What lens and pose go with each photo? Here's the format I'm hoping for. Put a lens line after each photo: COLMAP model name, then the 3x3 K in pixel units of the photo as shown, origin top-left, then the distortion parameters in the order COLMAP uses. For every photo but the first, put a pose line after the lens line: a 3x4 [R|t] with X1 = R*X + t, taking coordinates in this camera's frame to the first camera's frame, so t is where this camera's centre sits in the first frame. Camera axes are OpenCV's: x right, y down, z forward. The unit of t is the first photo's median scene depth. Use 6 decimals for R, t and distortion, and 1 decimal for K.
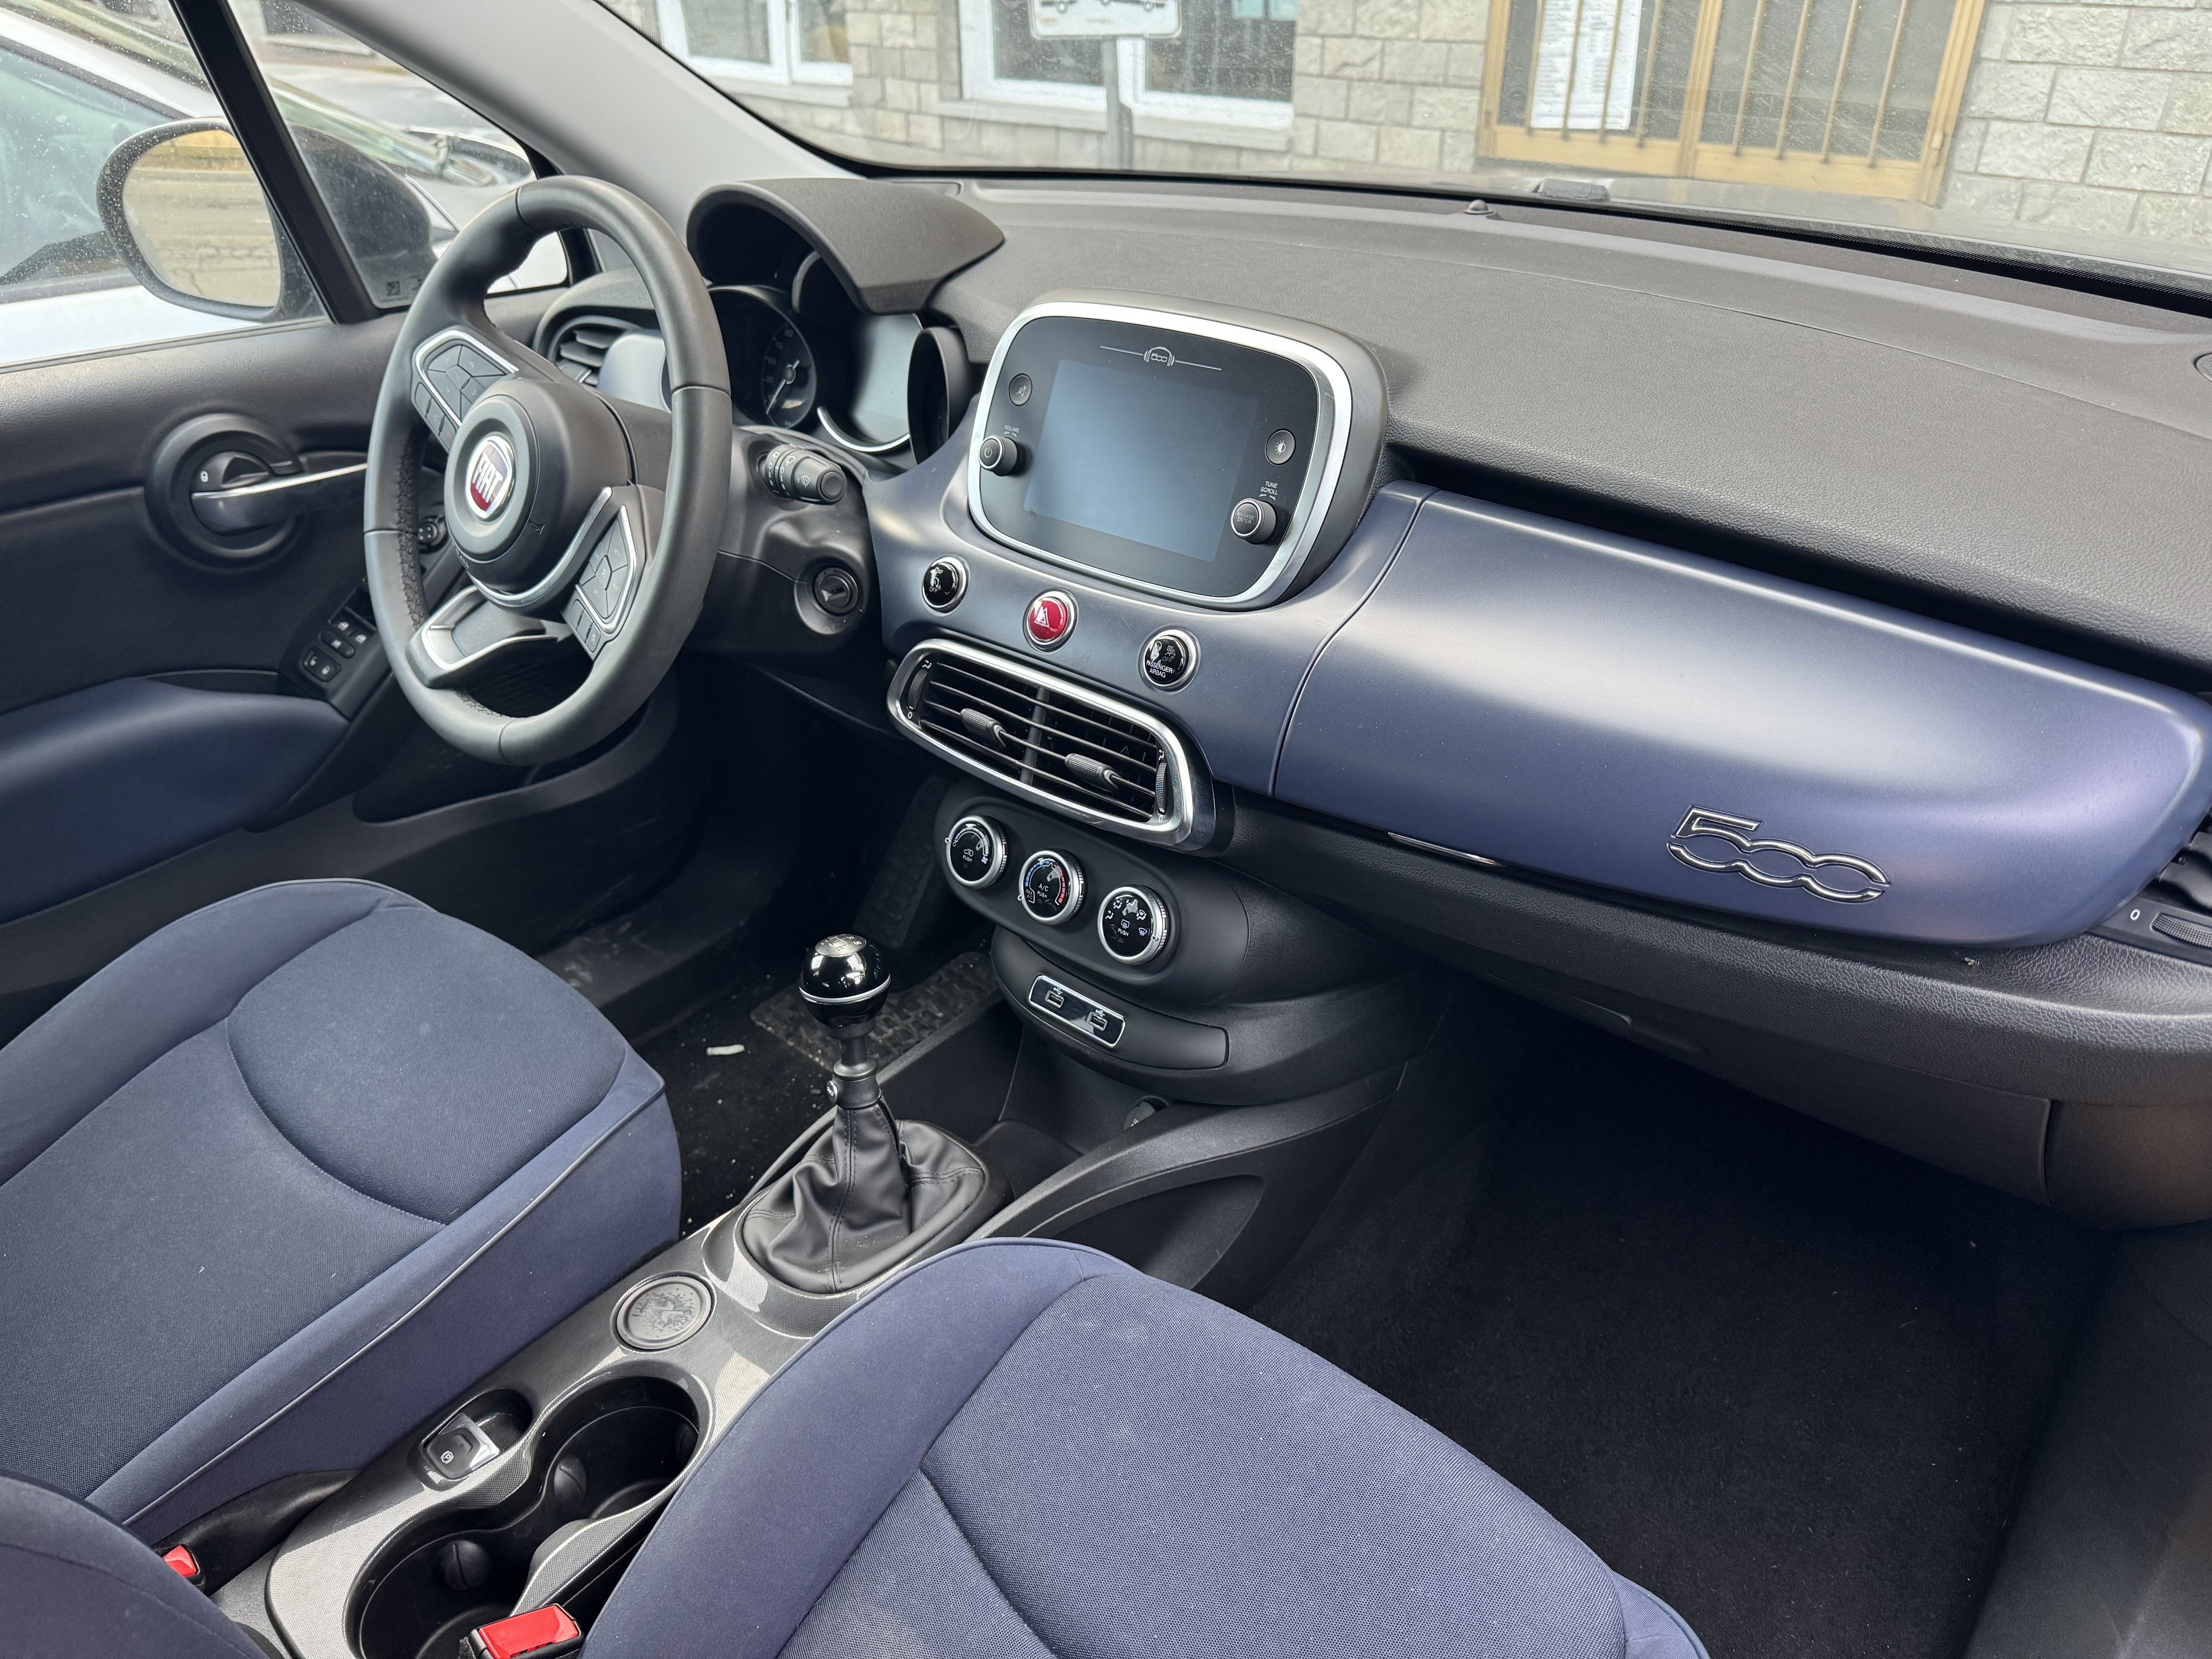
lens RADIAL K [[1566.9, 0, 1101.4], [0, 1566.9, 840.9], [0, 0, 1]] dist [0.018820, -0.019901]
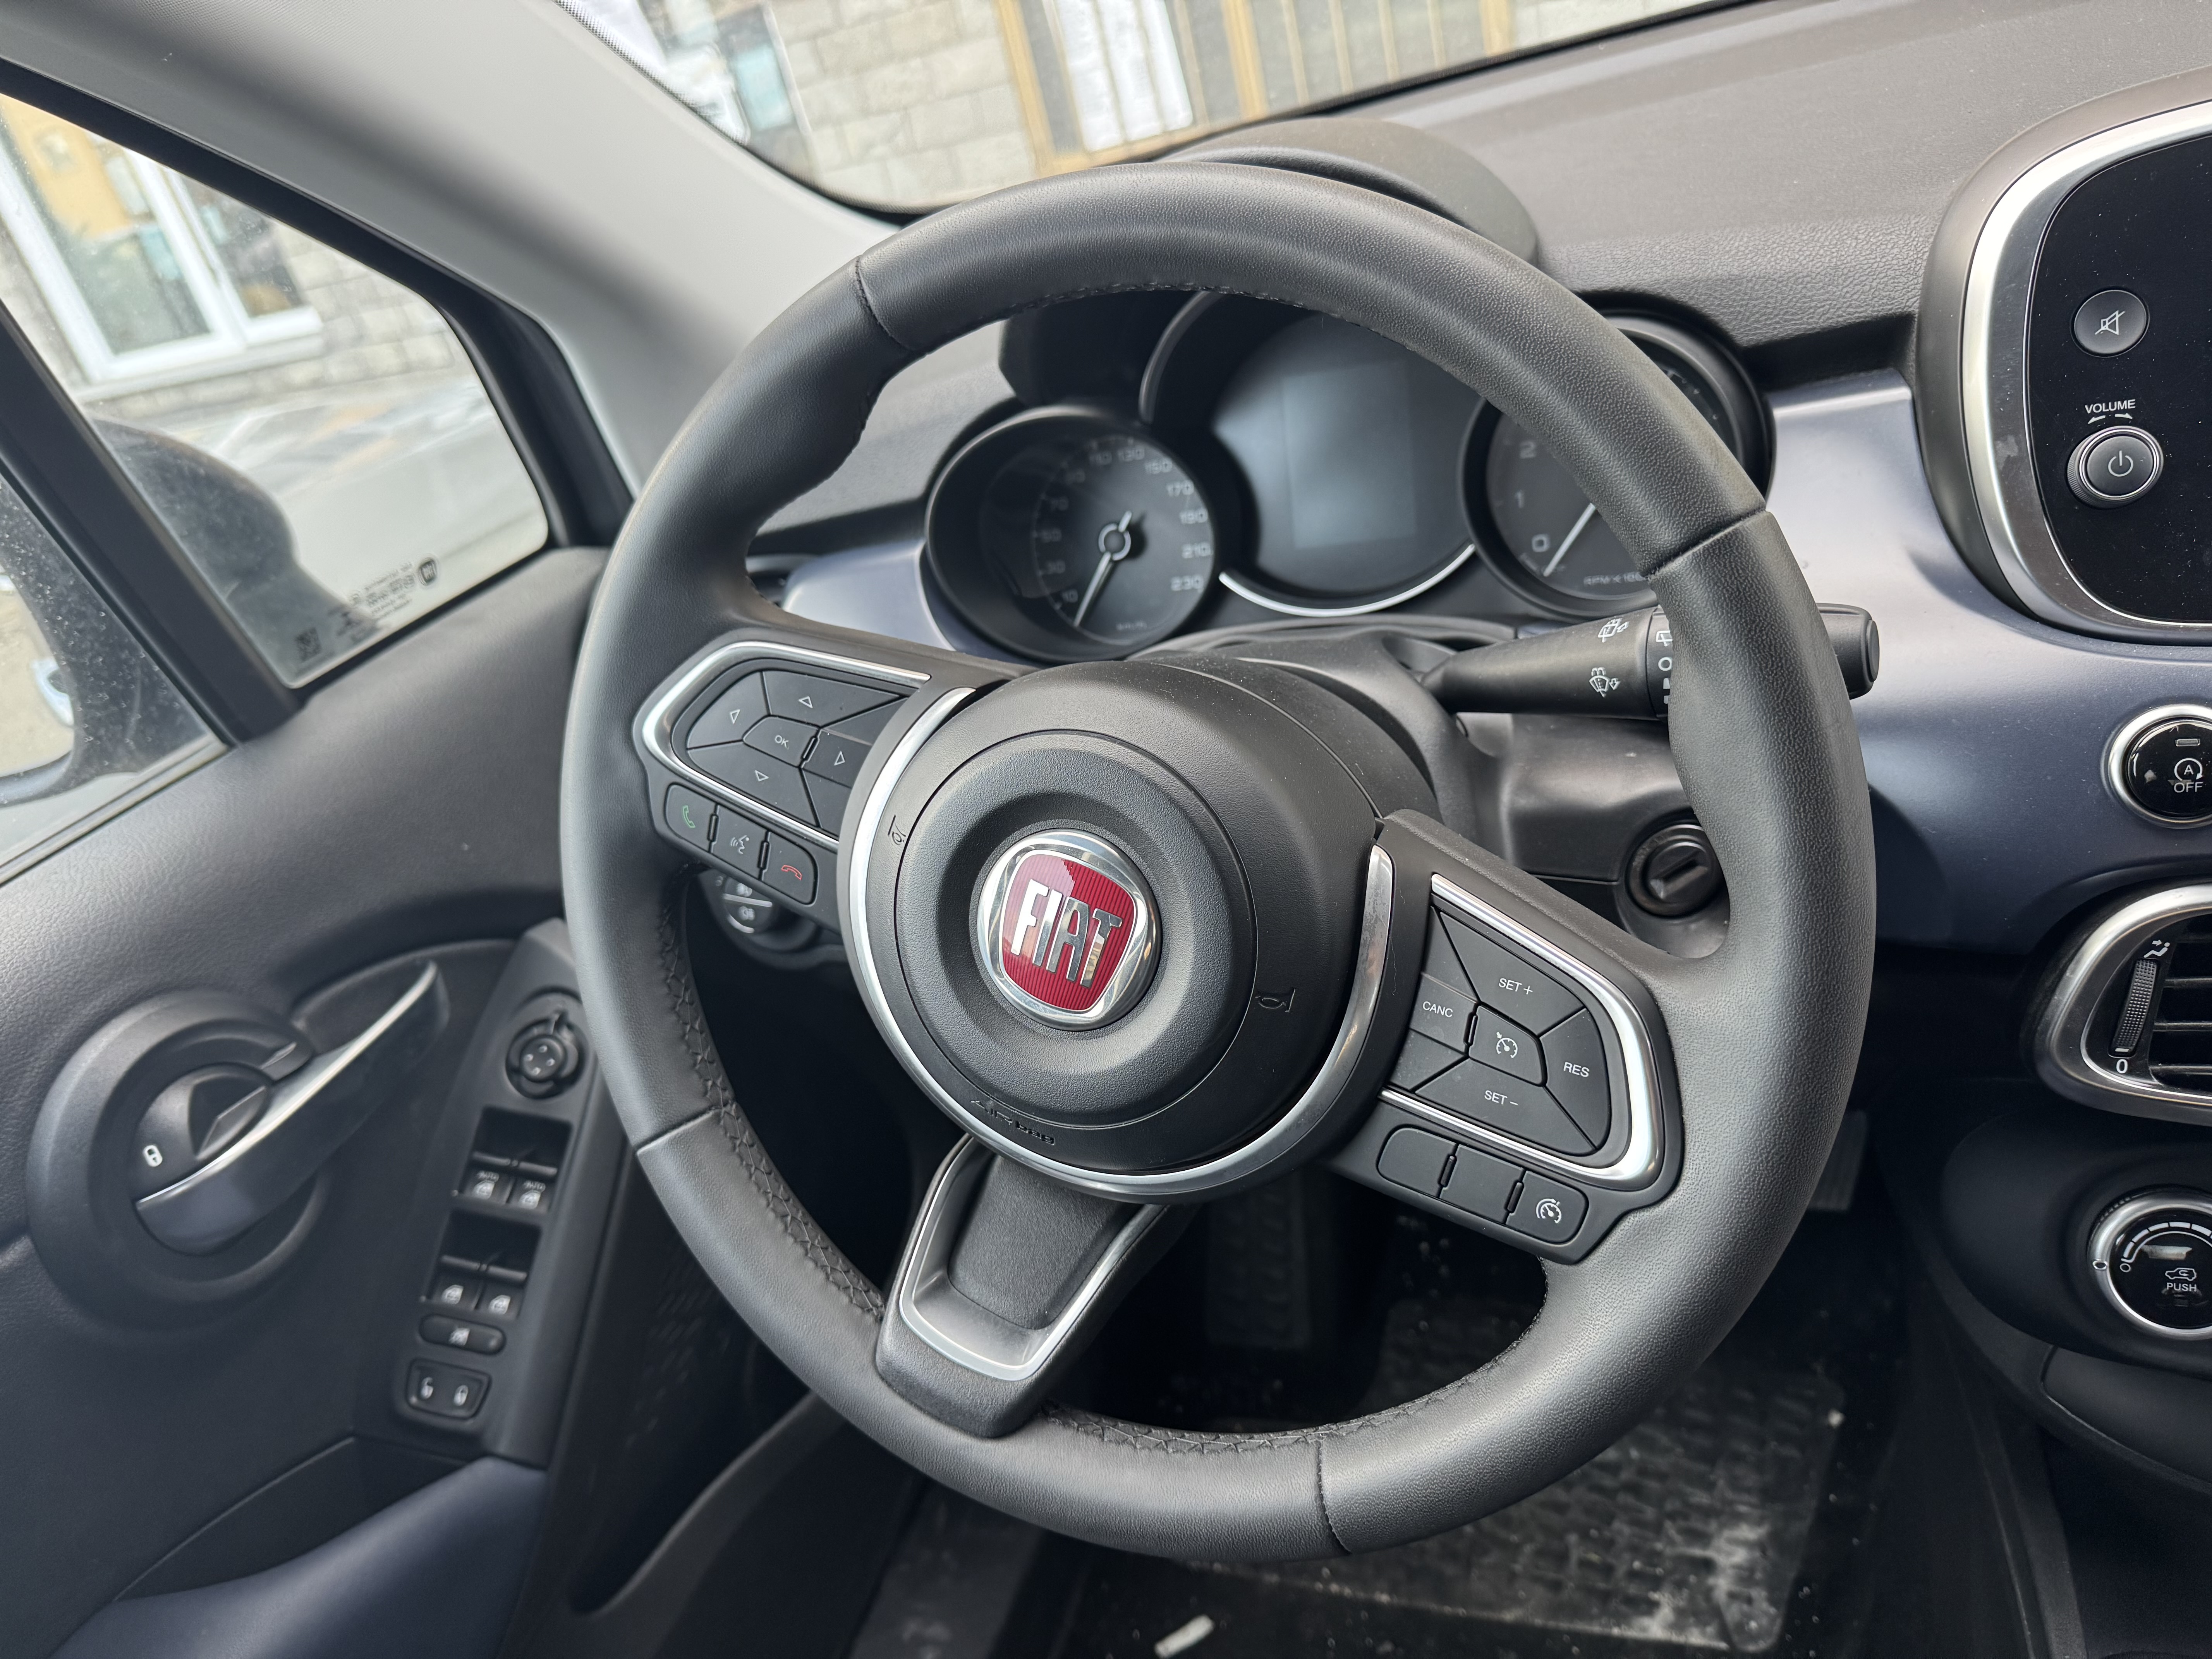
lens RADIAL K [[1583.8, 0, 1105.1], [0, 1583.8, 846.5], [0, 0, 1]] dist [-0.011217, -0.006952]
pose [[0.904677, -0.363696, 0.222003, -0.356433], [0.376275, 0.926375, -0.015715, -0.185203], [-0.199942, 0.097751, 0.974919, 0.454767]]
